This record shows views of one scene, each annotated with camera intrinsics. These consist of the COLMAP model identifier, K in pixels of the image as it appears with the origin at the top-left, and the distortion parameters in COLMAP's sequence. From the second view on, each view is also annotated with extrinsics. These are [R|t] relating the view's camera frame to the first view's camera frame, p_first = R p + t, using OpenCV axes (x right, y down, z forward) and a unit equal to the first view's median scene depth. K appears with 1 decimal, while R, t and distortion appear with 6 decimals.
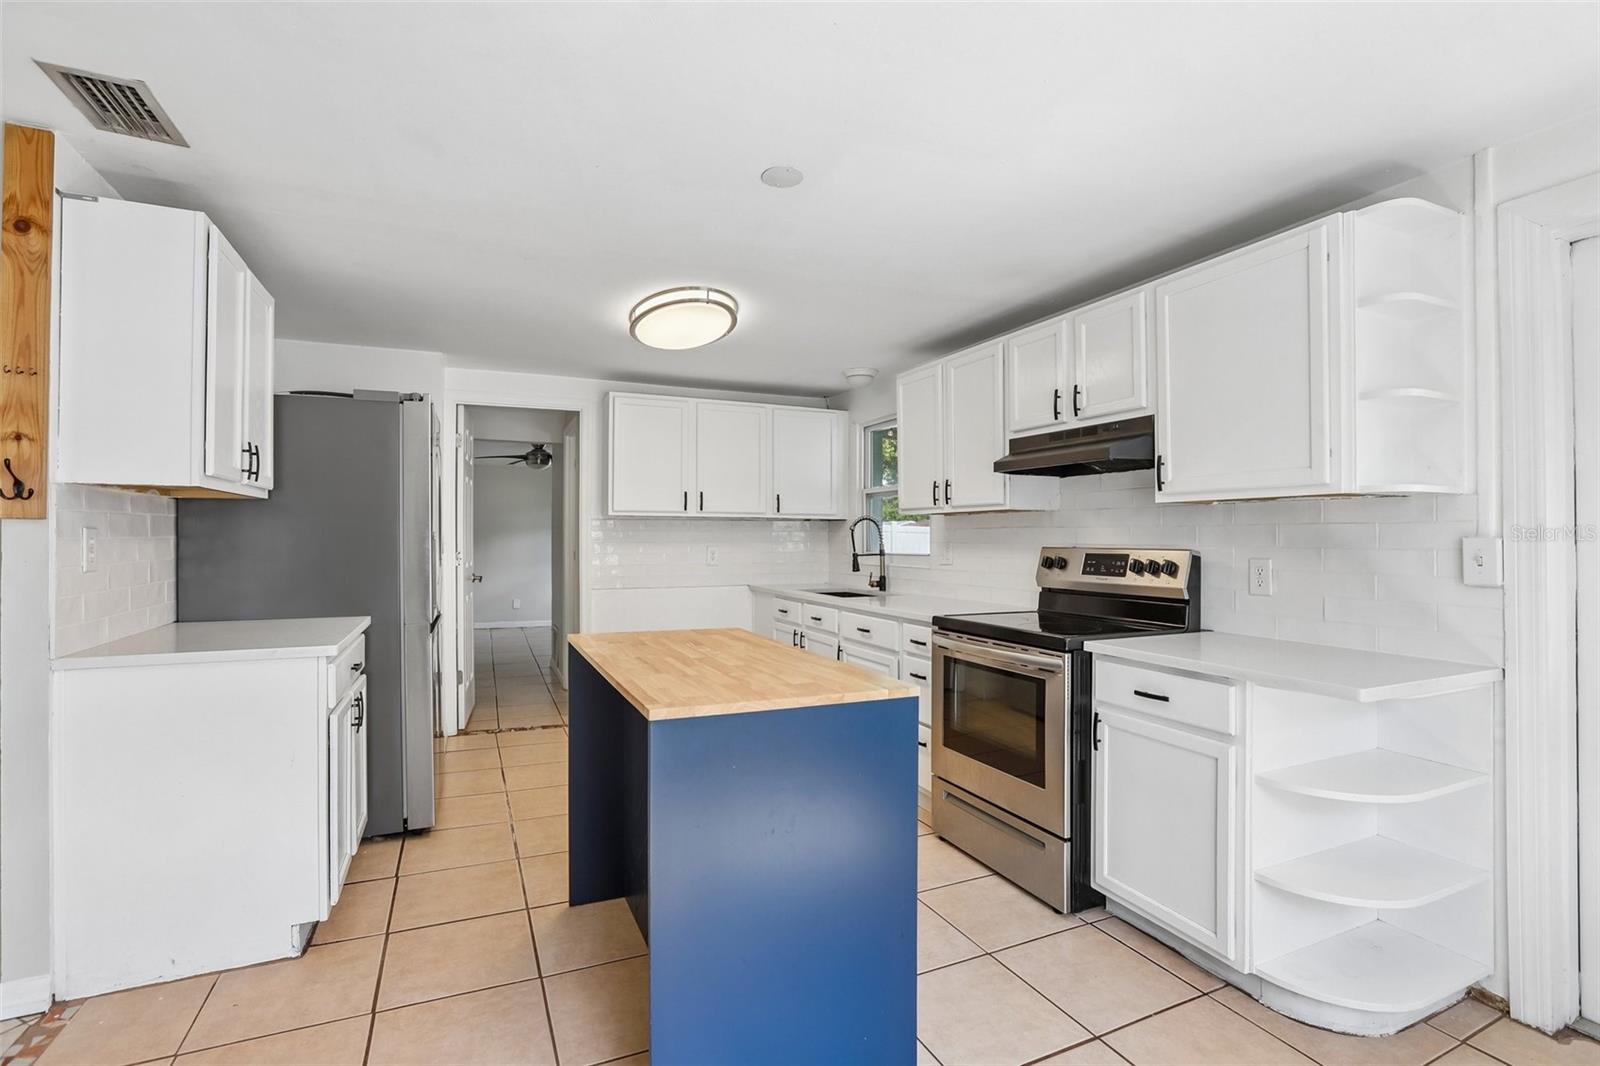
lens RADIAL K [[733.5, 0, 808.7], [0, 733.5, 530.3], [0, 0, 1]] dist [-0.040132, 0.011688]
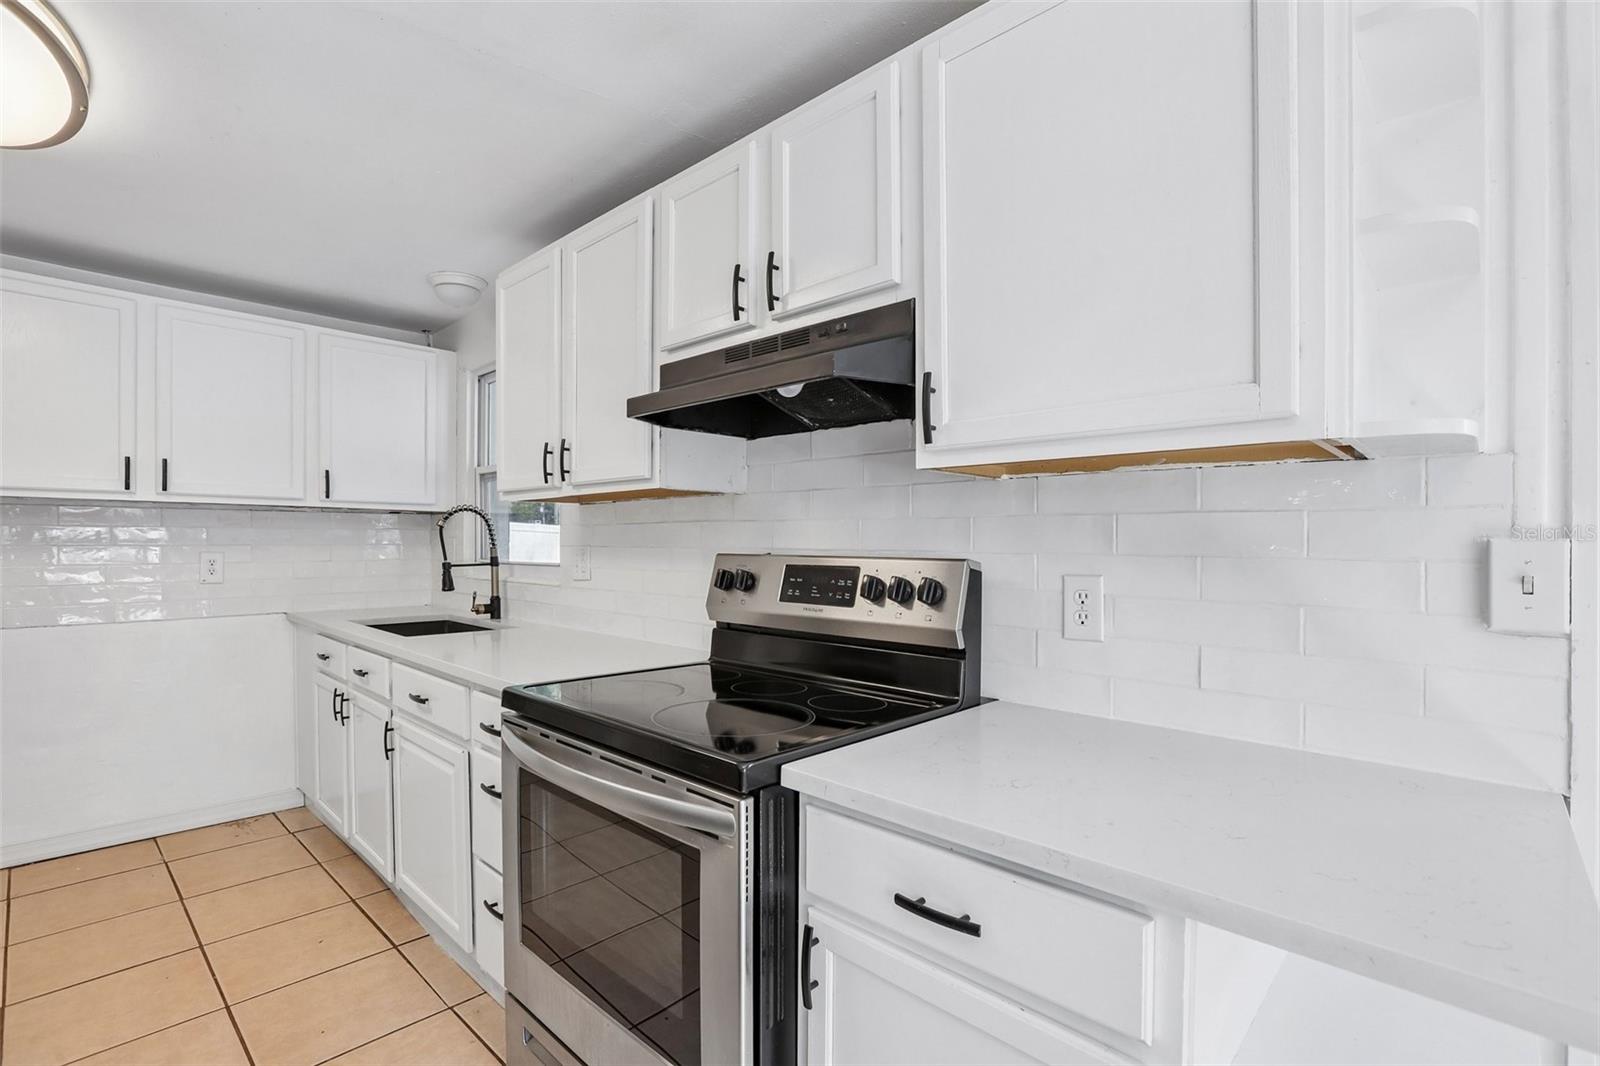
lens RADIAL K [[733.5, 0, 790.7], [0, 733.5, 541.3], [0, 0, 1]] dist [-0.040132, 0.011688]
pose [[0.932316, 0.002931, 0.361633, 0.190861], [-0.006510, 0.999941, 0.008679, 0.008684], [-0.361586, -0.010446, 0.932280, 0.504639]]
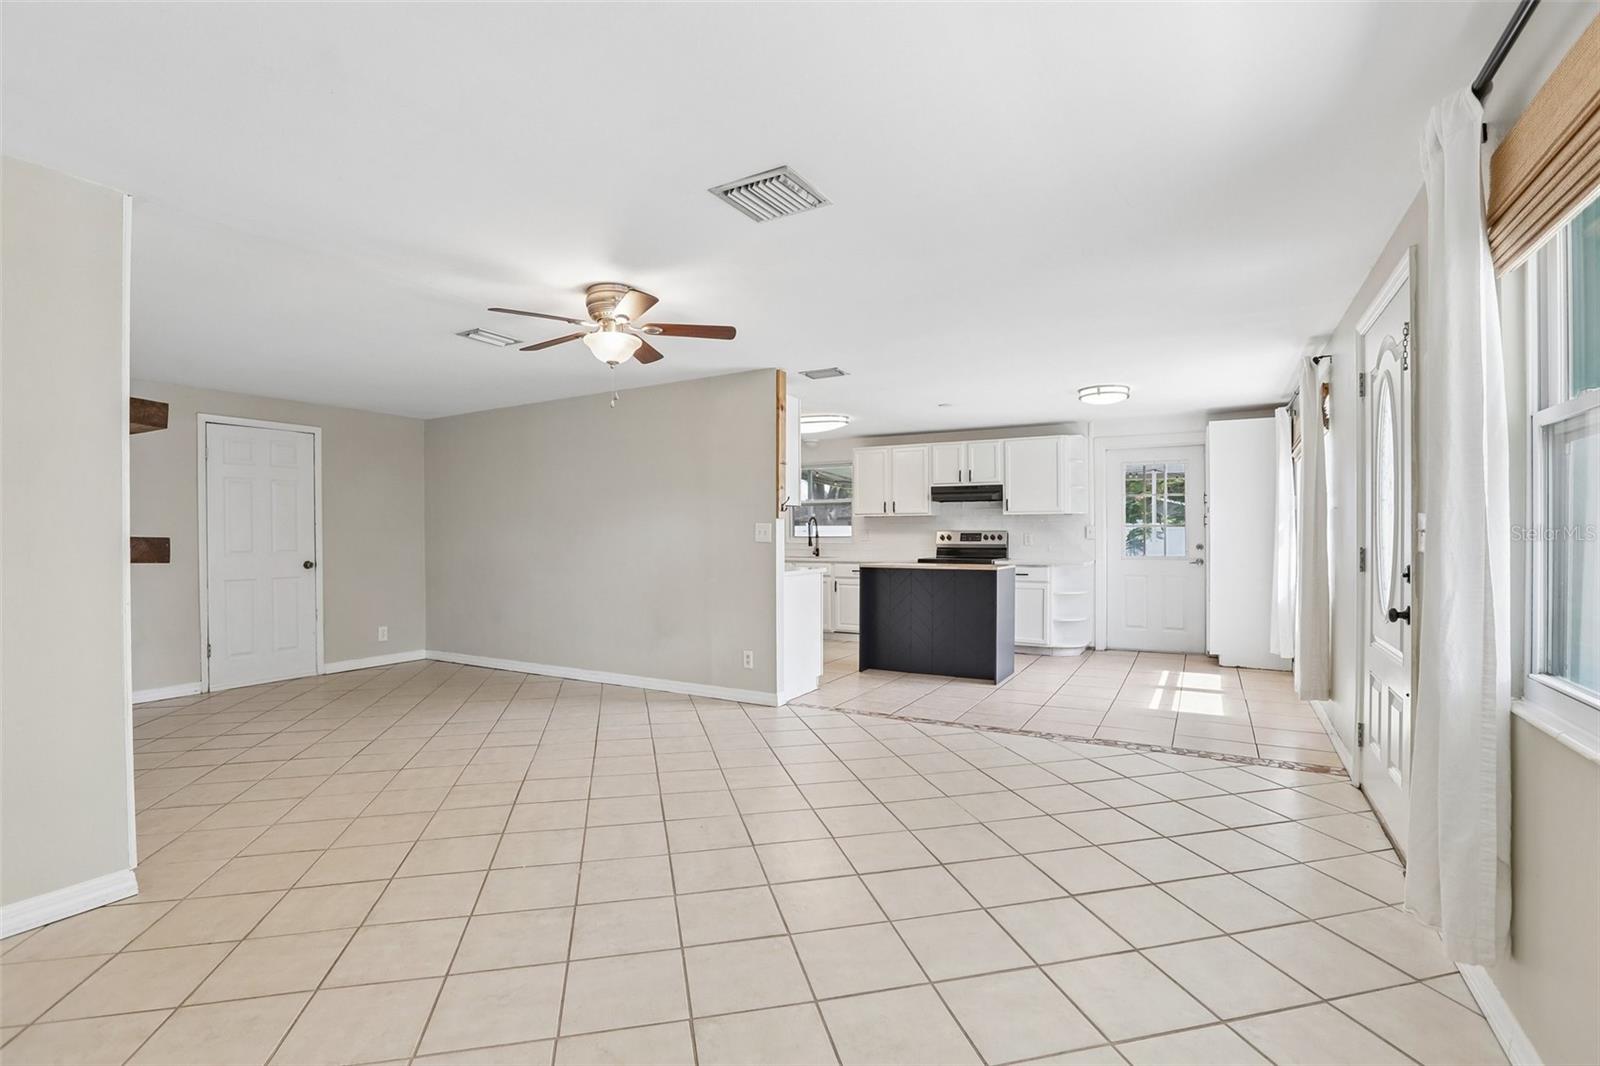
lens RADIAL K [[733.5, 0, 788.2], [0, 733.5, 543.2], [0, 0, 1]] dist [-0.040132, 0.011688]
pose [[0.819397, -0.019254, 0.572903, -1.781220], [0.003187, 0.999573, 0.029036, -0.010076], [-0.573217, -0.021966, 0.819109, -0.856315]]
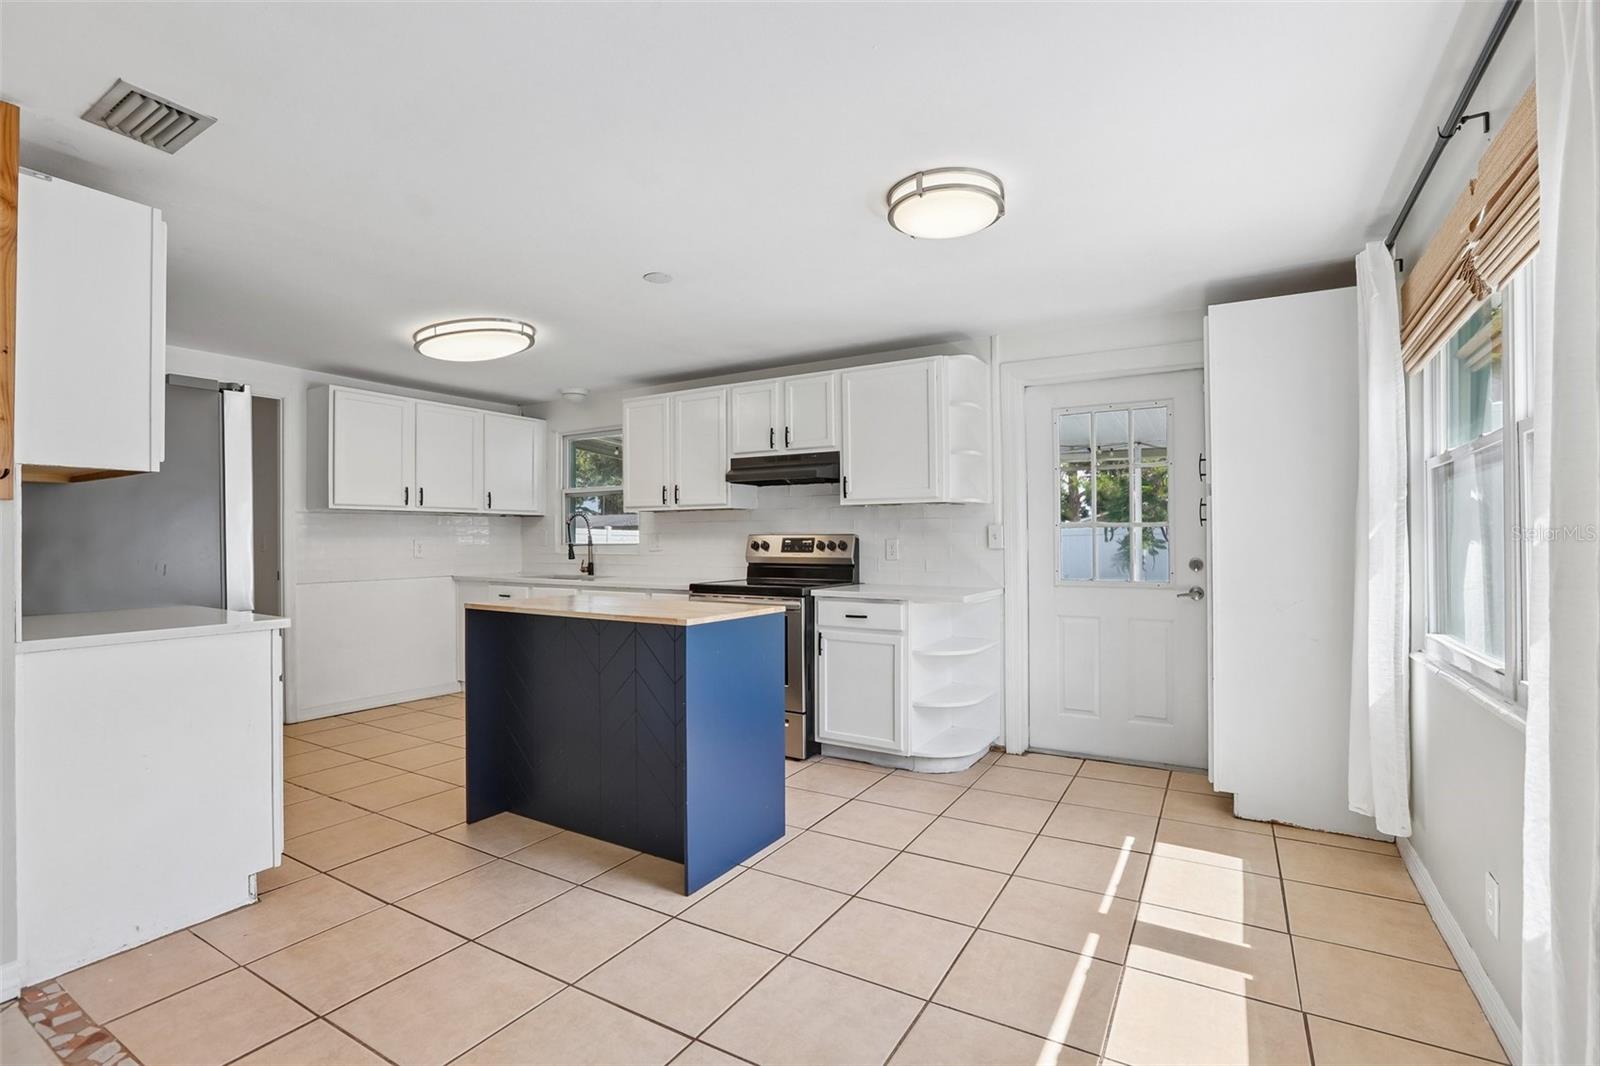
lens RADIAL K [[733.5, 0, 793.7], [0, 733.5, 538.3], [0, 0, 1]] dist [-0.040132, 0.011688]
pose [[0.828891, -0.005972, 0.559378, -0.493406], [0.000876, 0.999956, 0.009378, 0.019756], [-0.559409, -0.007283, 0.828860, -0.288449]]
